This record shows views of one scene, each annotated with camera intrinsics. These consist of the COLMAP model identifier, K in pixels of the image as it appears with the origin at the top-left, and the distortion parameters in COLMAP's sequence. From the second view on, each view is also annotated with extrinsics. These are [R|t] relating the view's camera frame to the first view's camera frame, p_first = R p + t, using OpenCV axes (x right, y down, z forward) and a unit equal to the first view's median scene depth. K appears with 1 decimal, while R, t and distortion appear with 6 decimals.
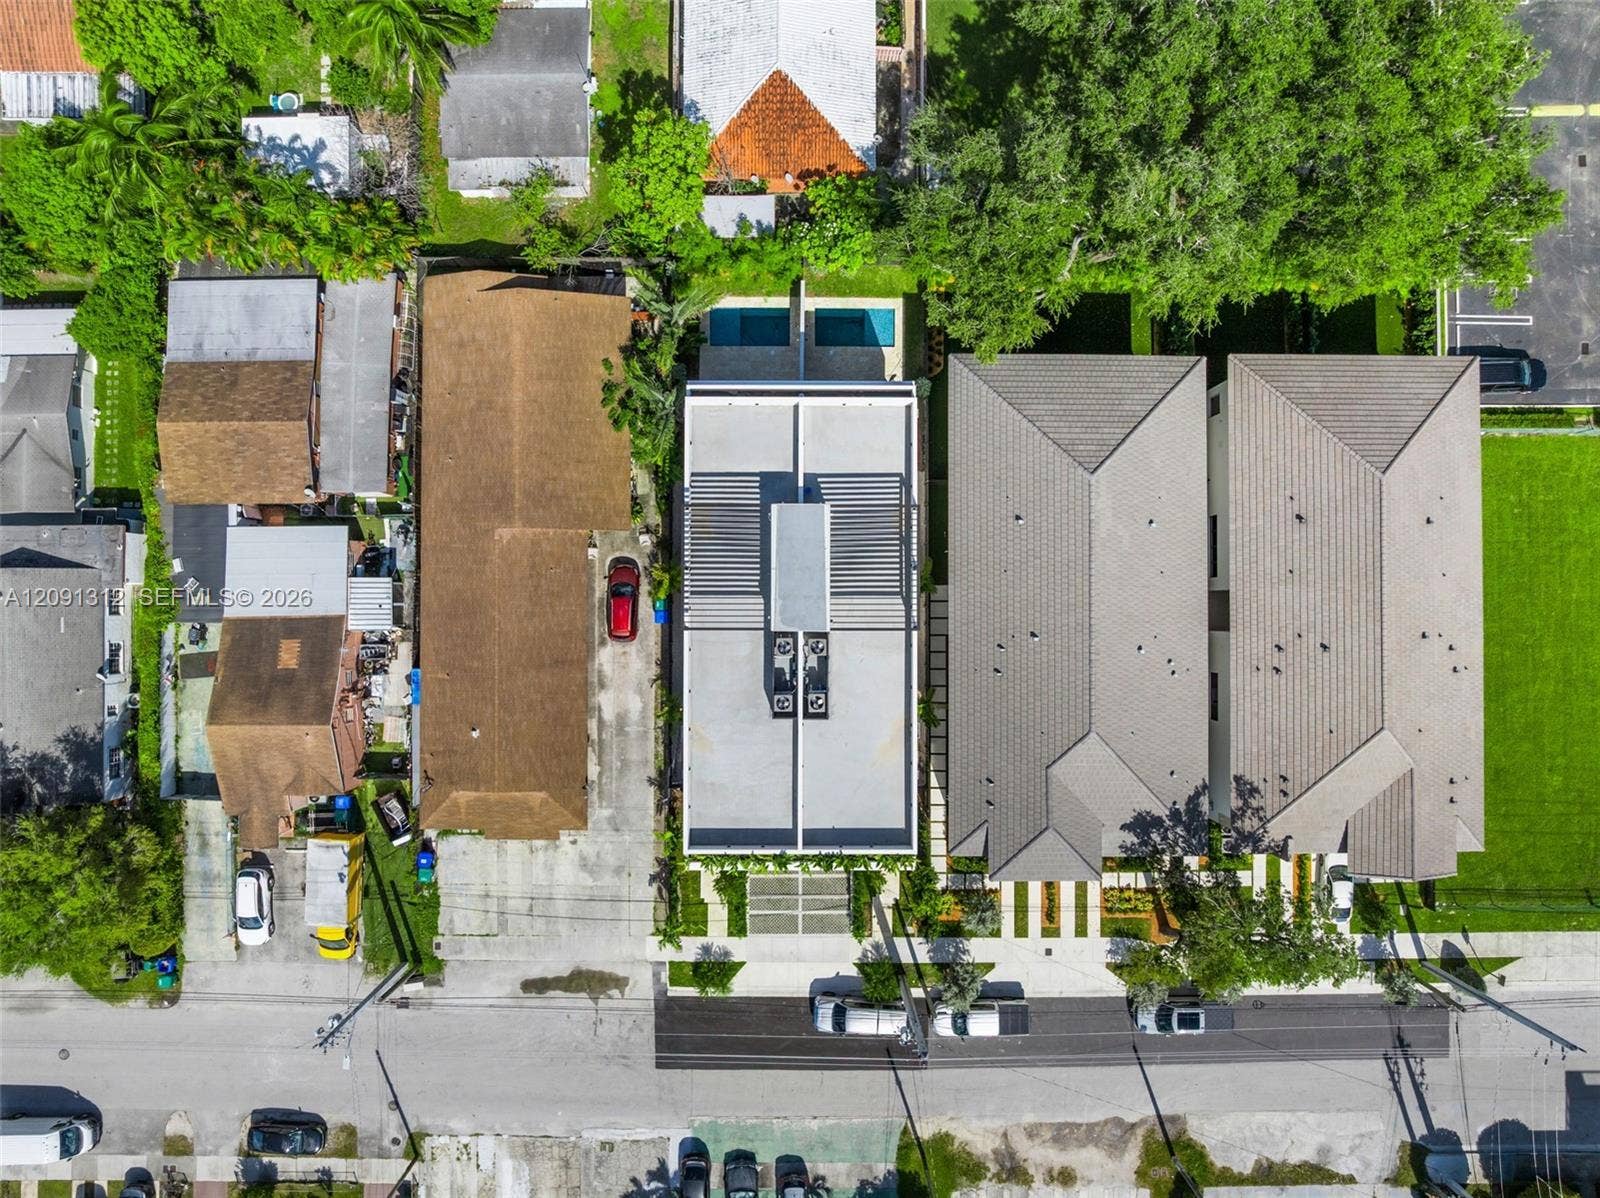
lens RADIAL K [[1134.0, 0, 802.0], [0, 1134.0, 601.9], [0, 0, 1]] dist [-0.040814, 0.010342]
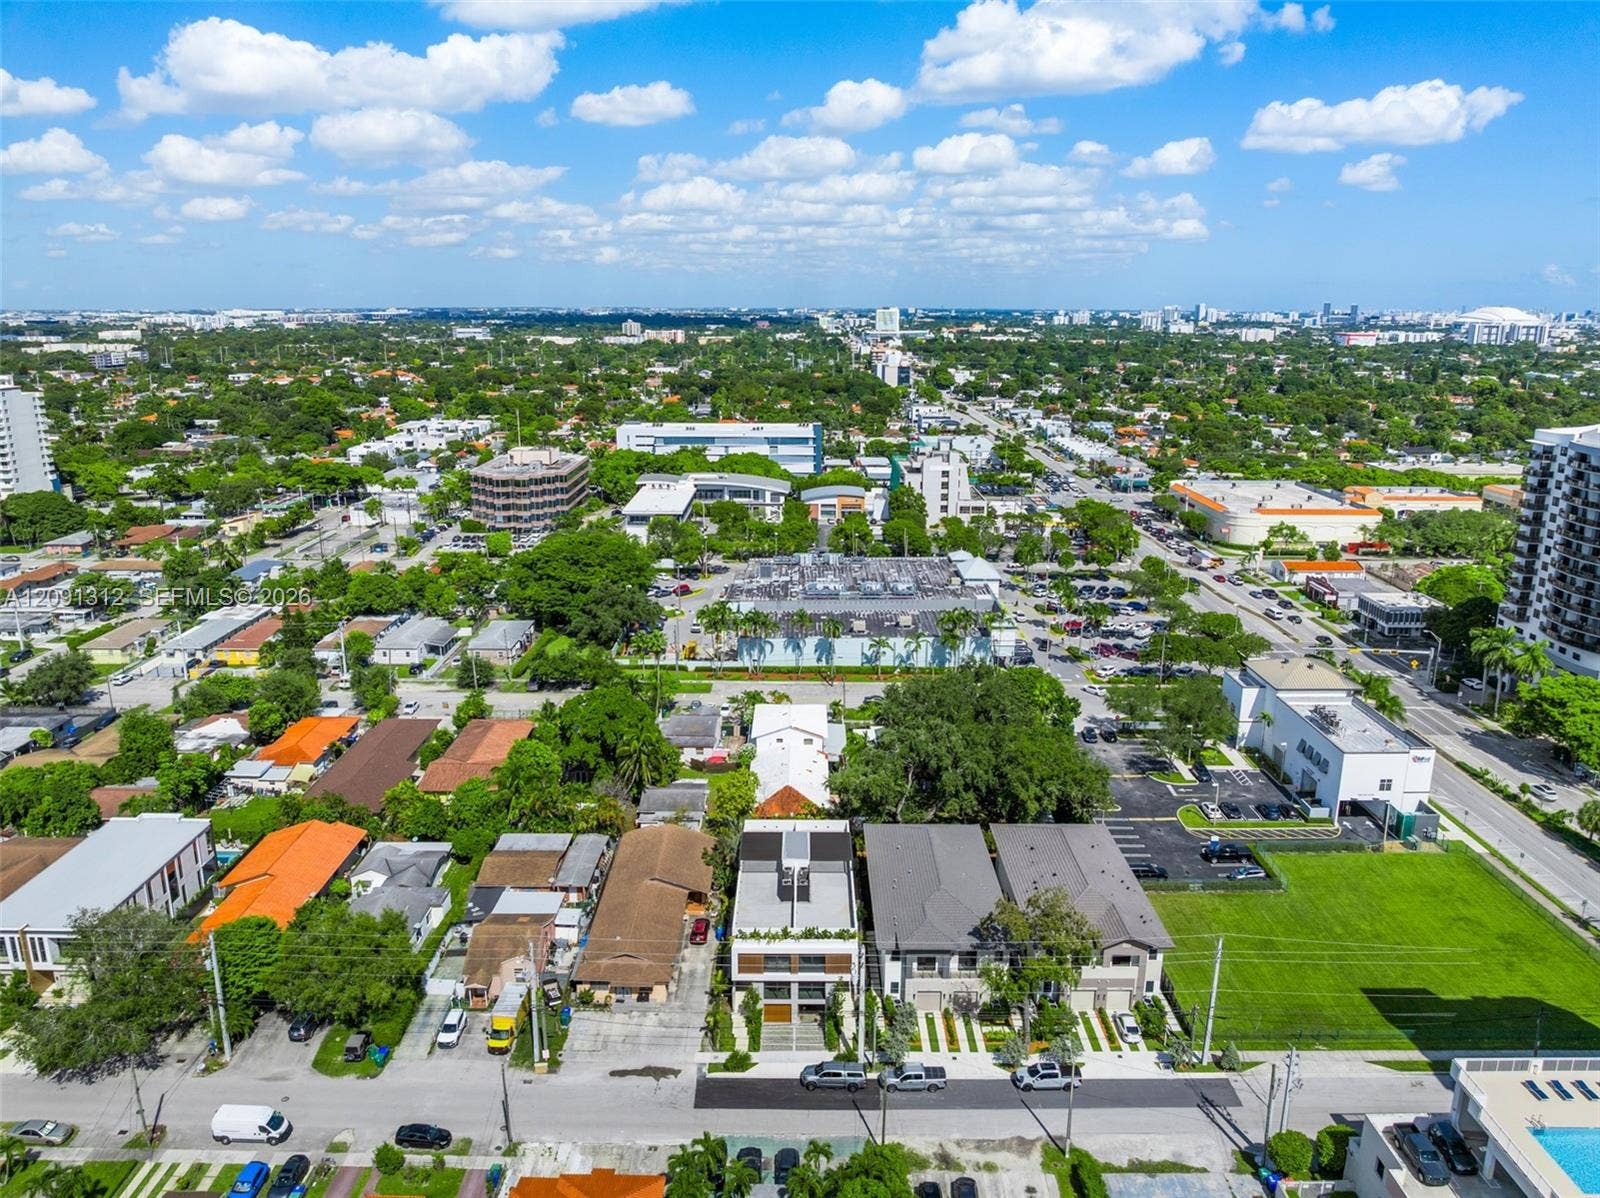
lens RADIAL K [[1134.0, 0, 797.2], [0, 1134.0, 595.6], [0, 0, 1]] dist [-0.040814, 0.010342]
pose [[0.999984, 0.004029, -0.003908, 0.006286], [-0.004830, 0.262913, -0.964808, 1.635704], [-0.002860, 0.964811, 0.262928, -0.018027]]
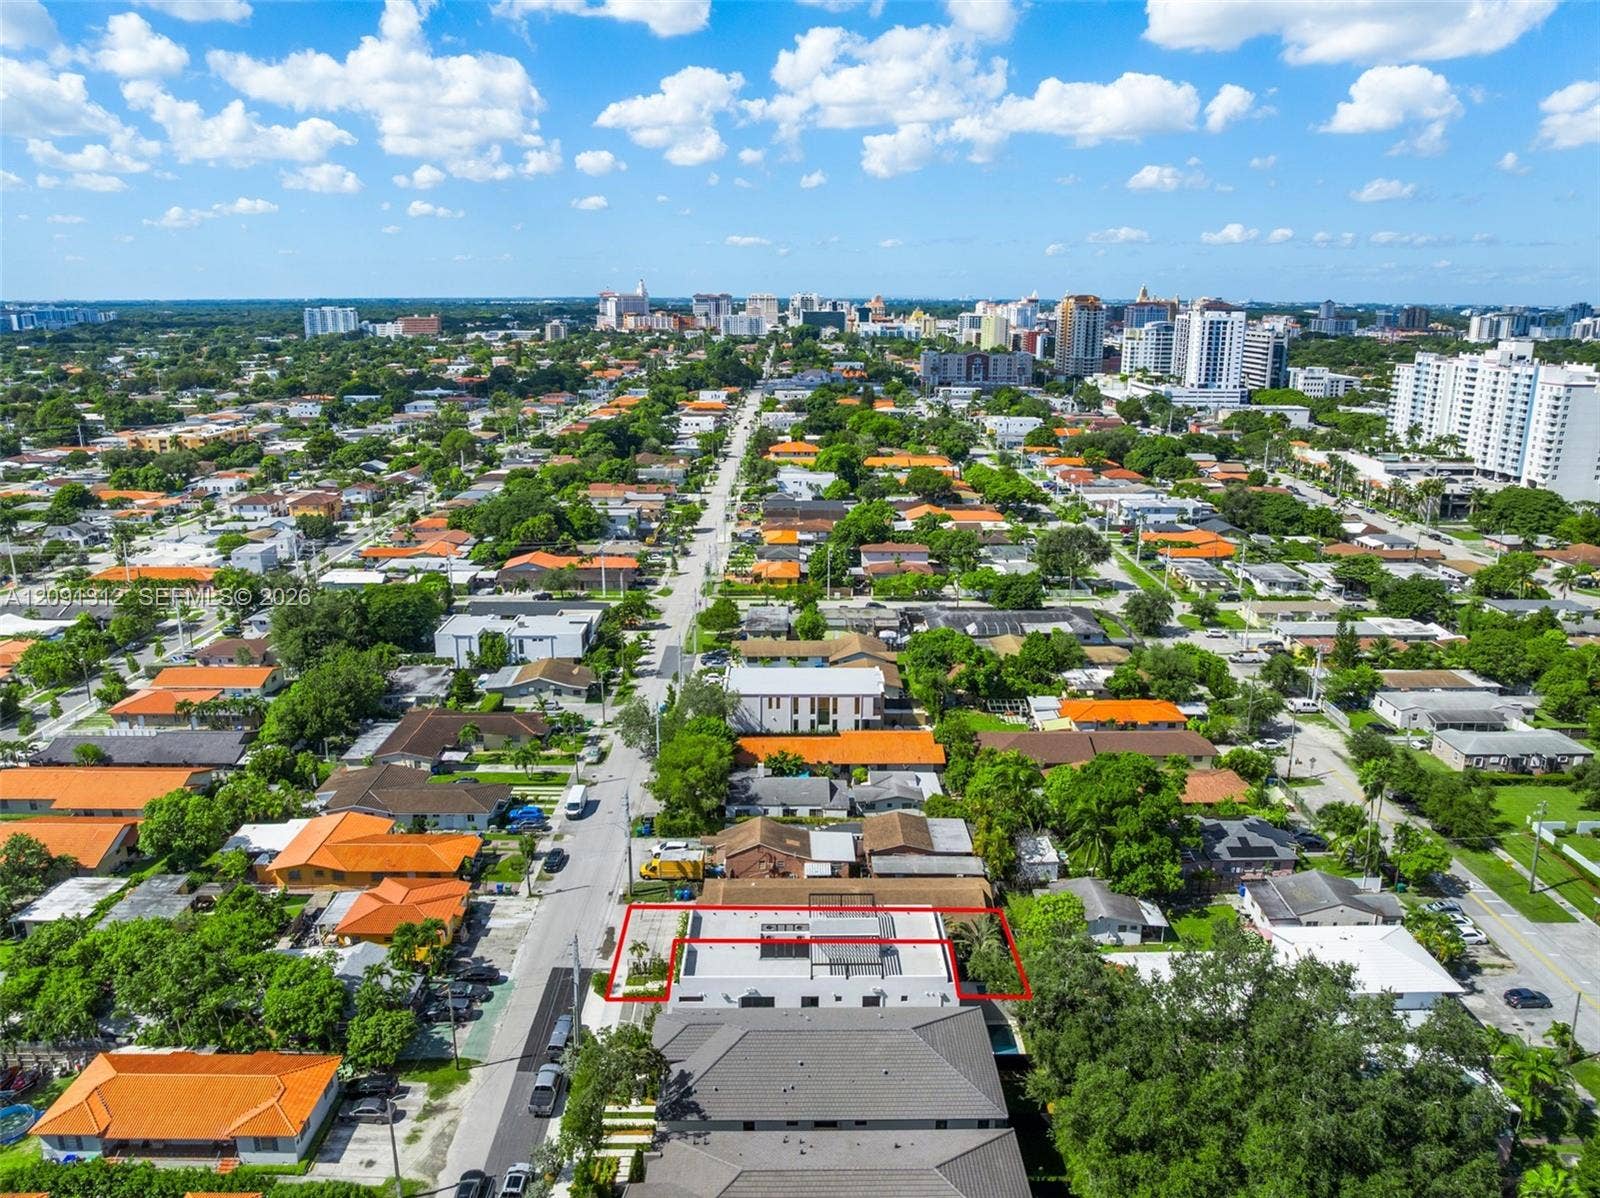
lens RADIAL K [[1134.0, 0, 801.7], [0, 1134.0, 589.2], [0, 0, 1]] dist [-0.040814, 0.010342]
pose [[0.013664, 0.258683, -0.965866, 1.390705], [-0.999891, 0.009002, -0.011734, 0.047150], [0.005659, 0.965920, 0.258777, -0.004525]]
